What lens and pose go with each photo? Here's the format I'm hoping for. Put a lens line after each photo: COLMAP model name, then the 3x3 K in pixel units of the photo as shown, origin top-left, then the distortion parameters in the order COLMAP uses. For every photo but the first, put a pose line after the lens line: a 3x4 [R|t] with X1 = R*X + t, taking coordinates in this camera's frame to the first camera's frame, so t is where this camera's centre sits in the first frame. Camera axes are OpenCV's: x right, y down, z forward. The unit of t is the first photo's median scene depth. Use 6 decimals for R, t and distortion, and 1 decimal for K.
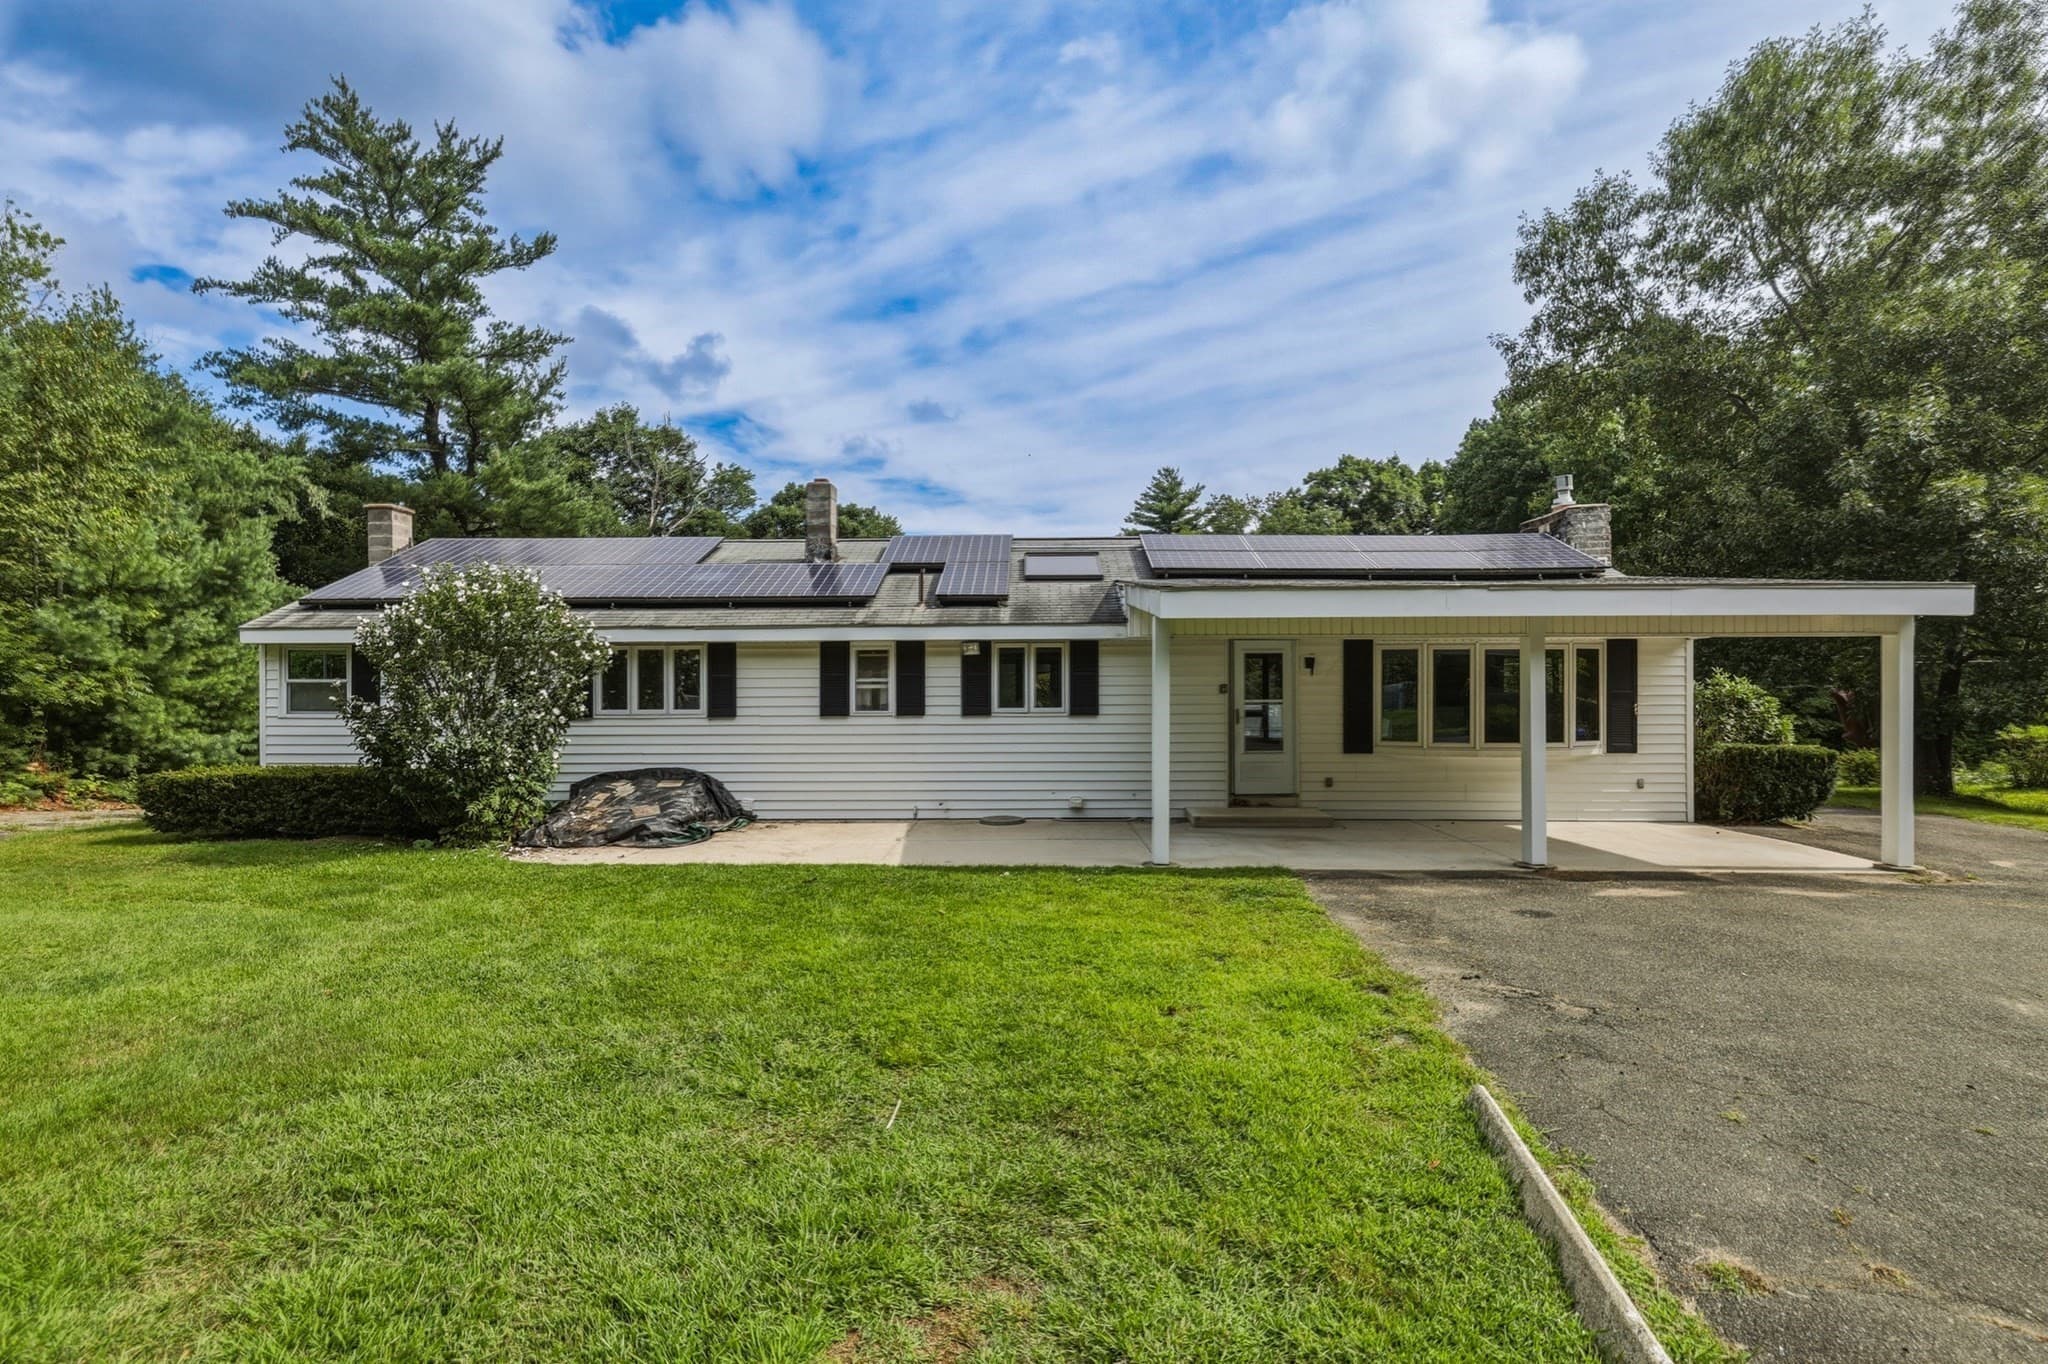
lens RADIAL K [[1007.3, 0, 1011.8], [0, 1007.3, 686.5], [0, 0, 1]] dist [0.002649, -0.000223]
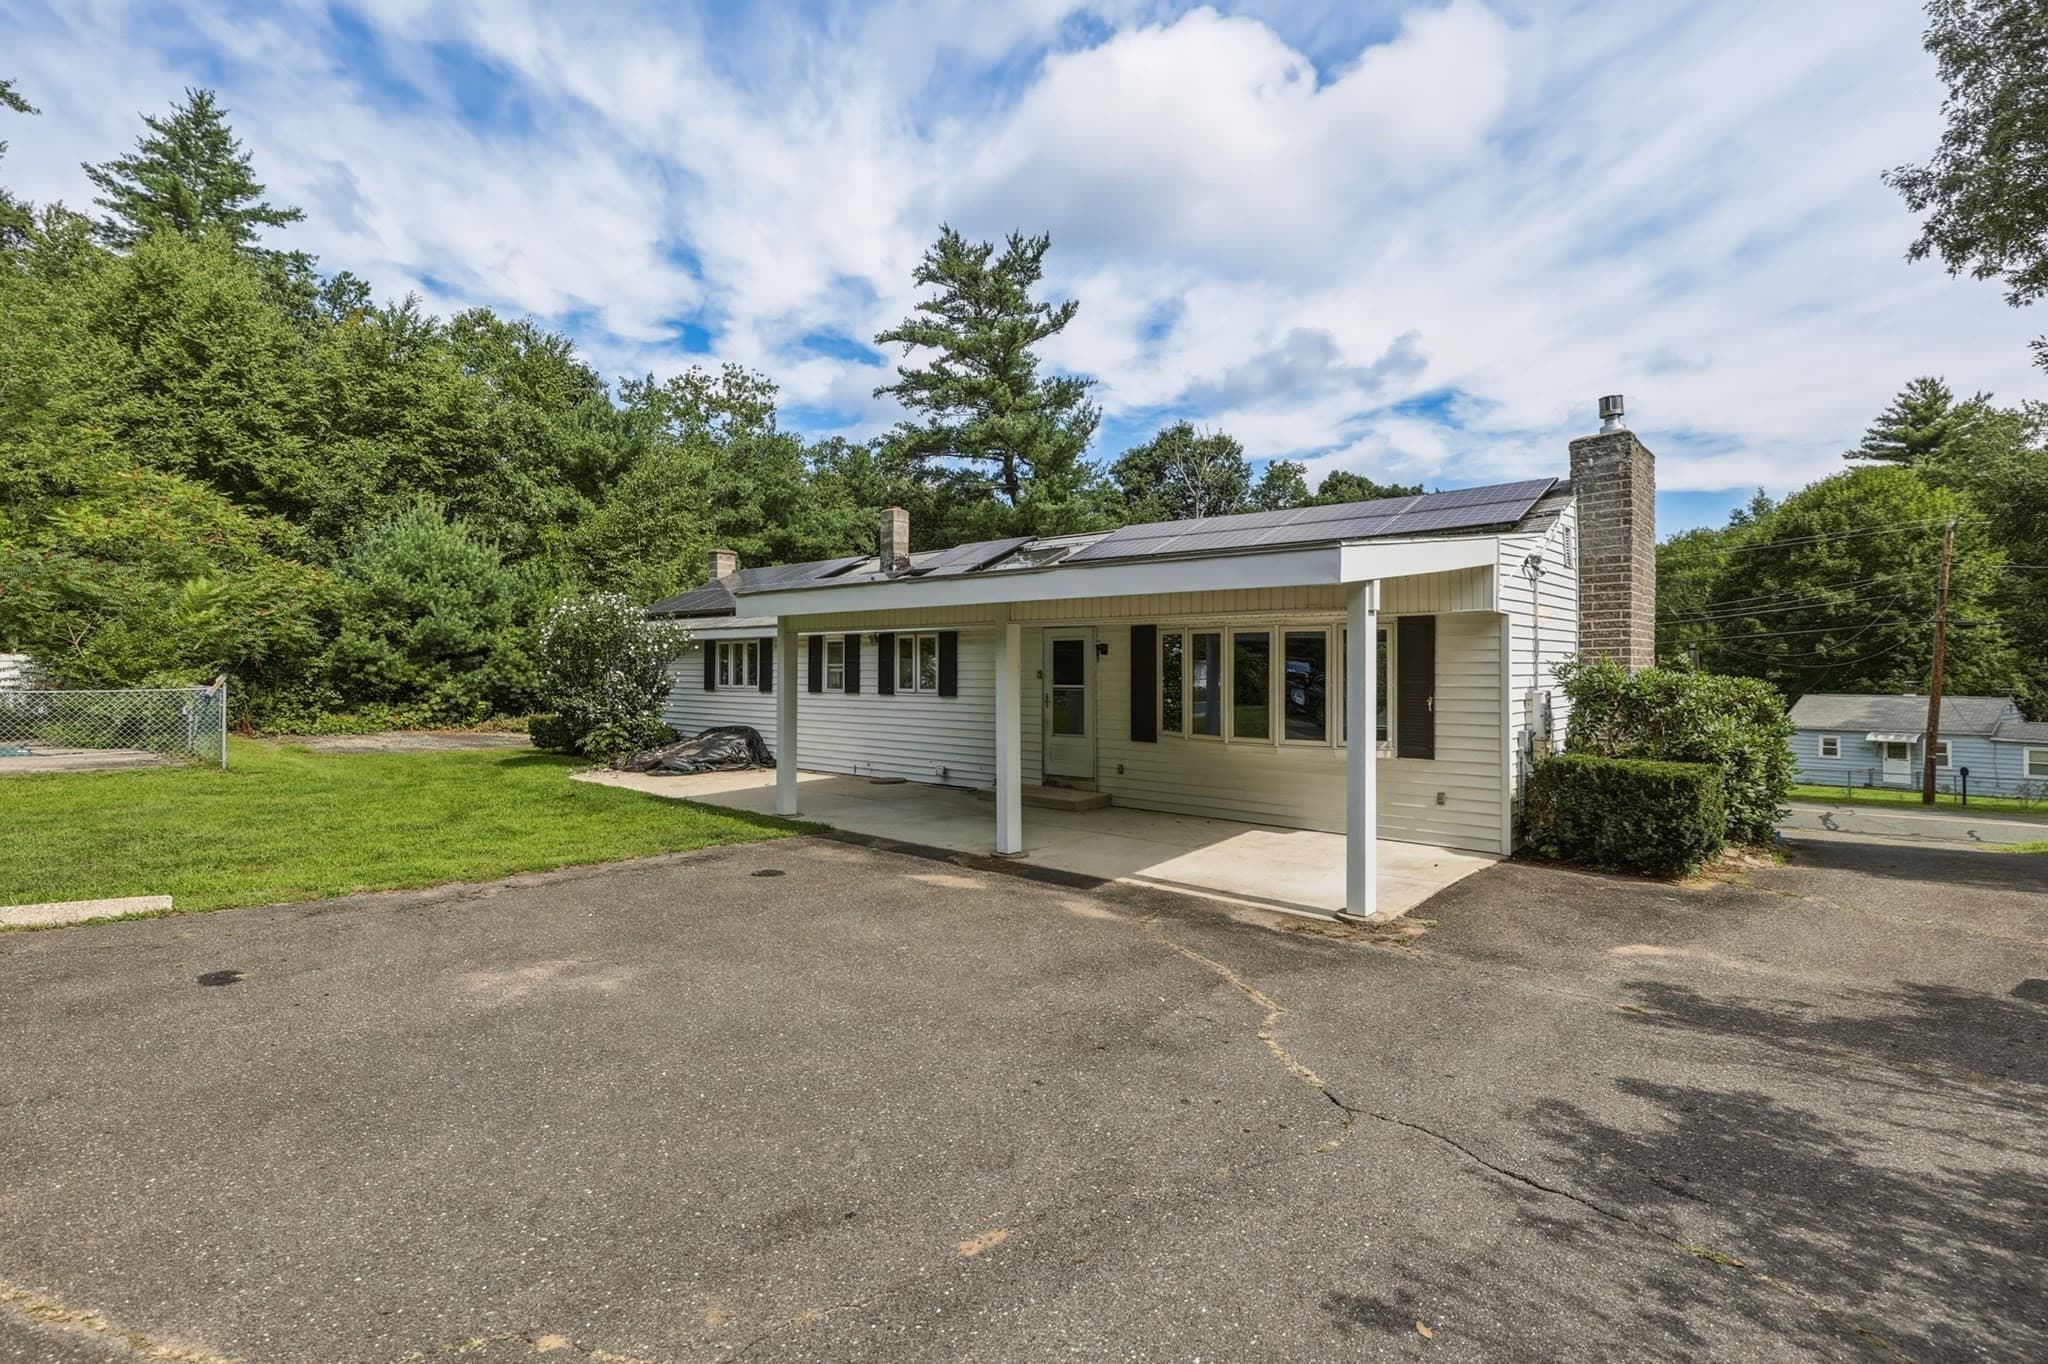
lens RADIAL K [[955.6, 0, 1015.1], [0, 955.6, 671.3], [0, 0, 1]] dist [-0.001788, 0.000214]
pose [[0.767896, 0.007643, -0.640529, 0.651214], [-0.004884, 0.999970, 0.006076, -0.005241], [0.640556, -0.001538, 0.767910, 0.160778]]
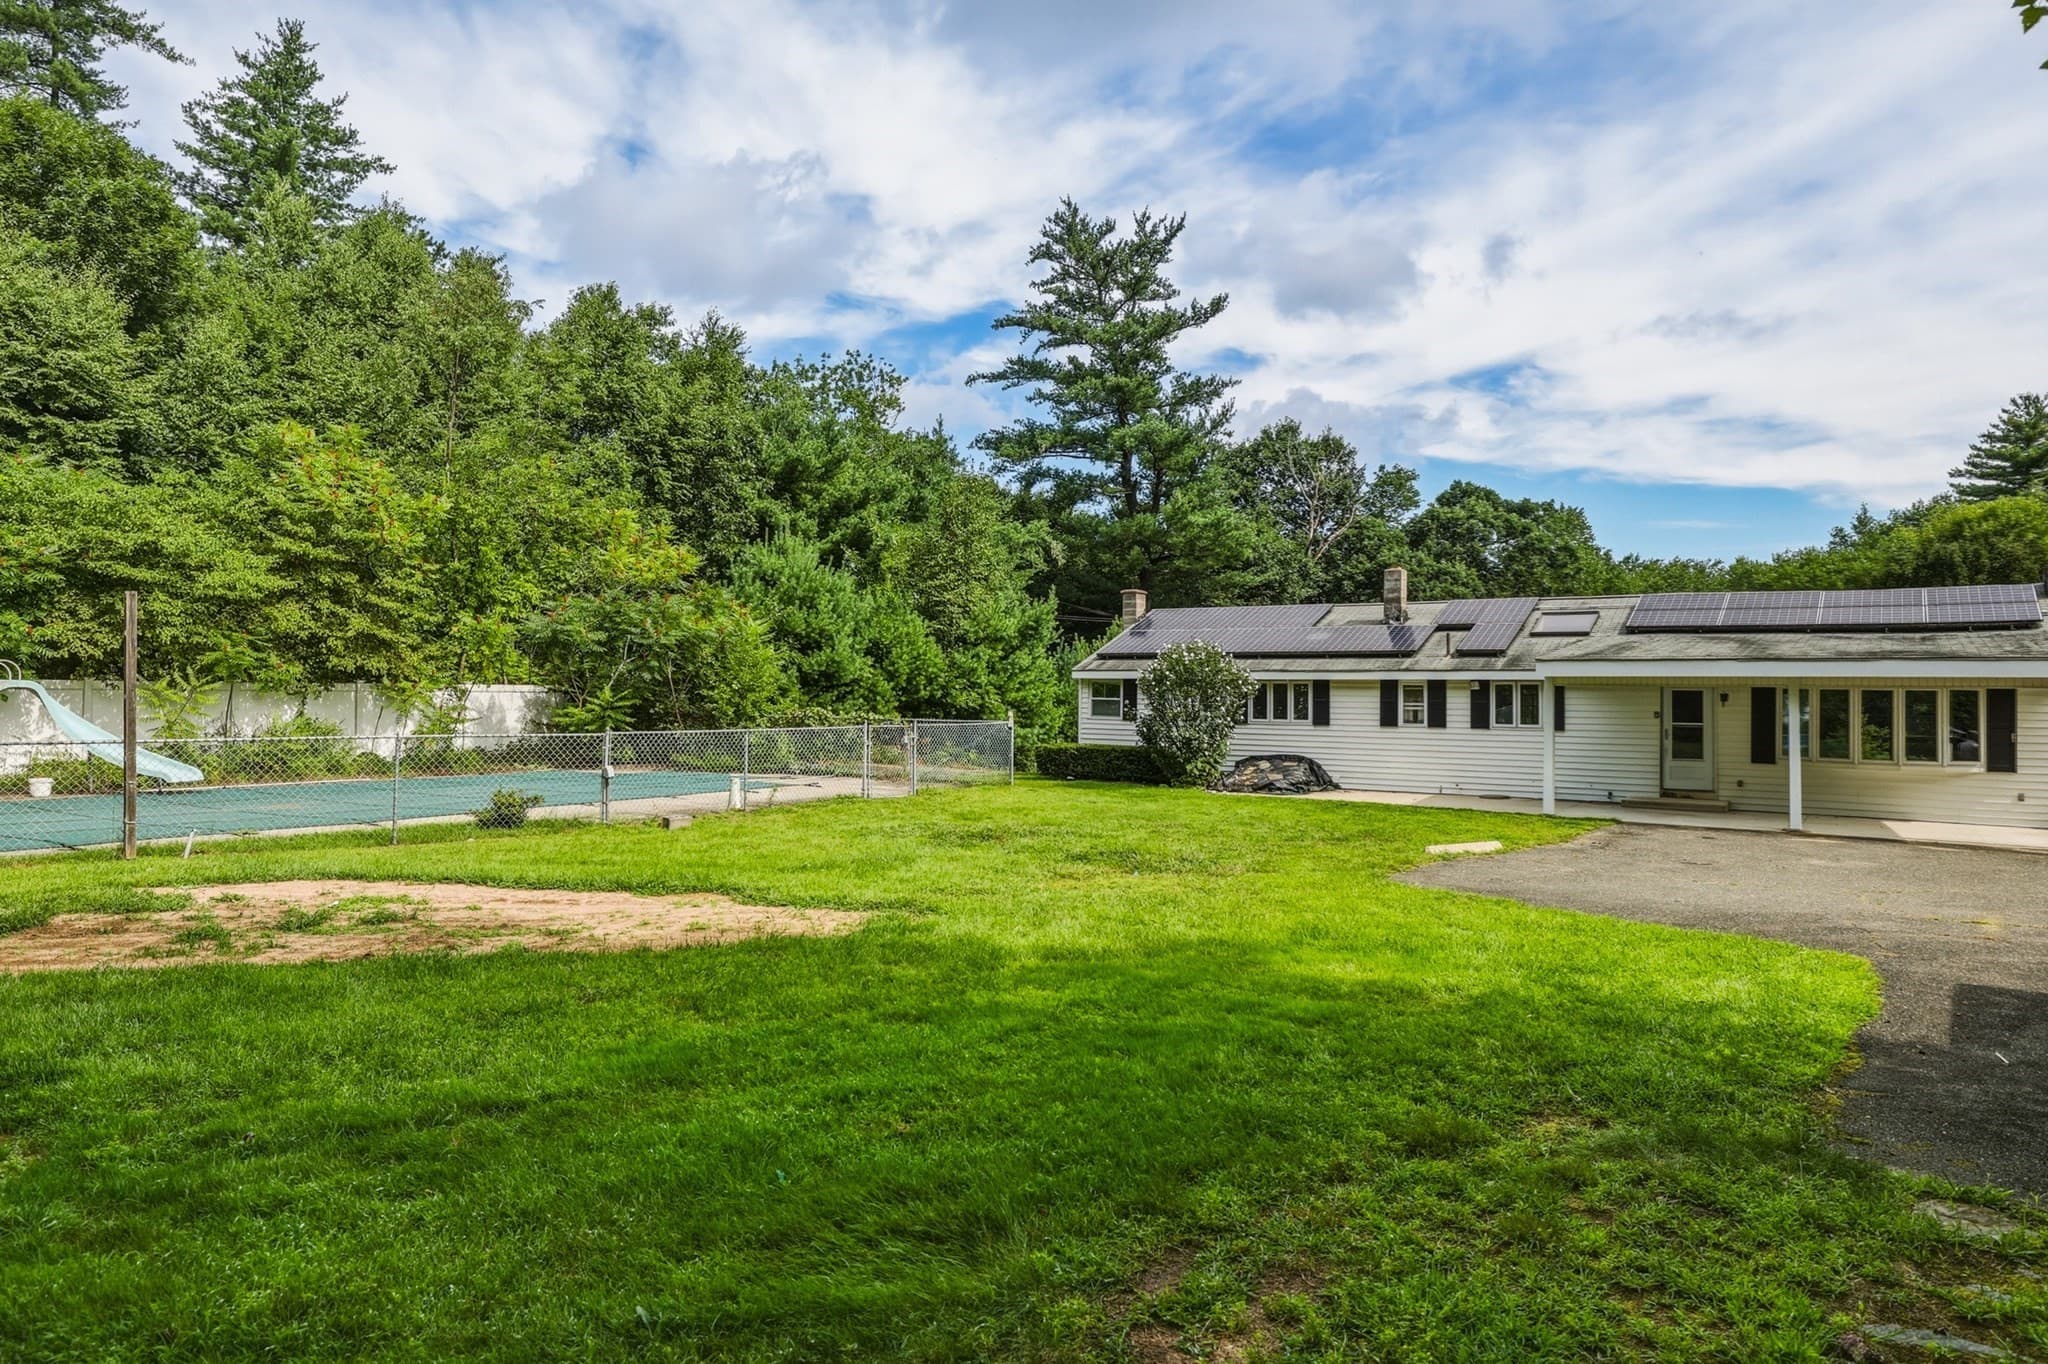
lens RADIAL K [[1254.5, 0, 1024.0], [0, 1254.5, 682.0], [0, 0, 1]] dist [-0.004567, -0.000525]
pose [[0.837263, 0.009024, -0.546726, 0.335737], [-0.014226, 0.999885, -0.005282, -0.017220], [0.546616, 0.012200, 0.837295, -0.774872]]
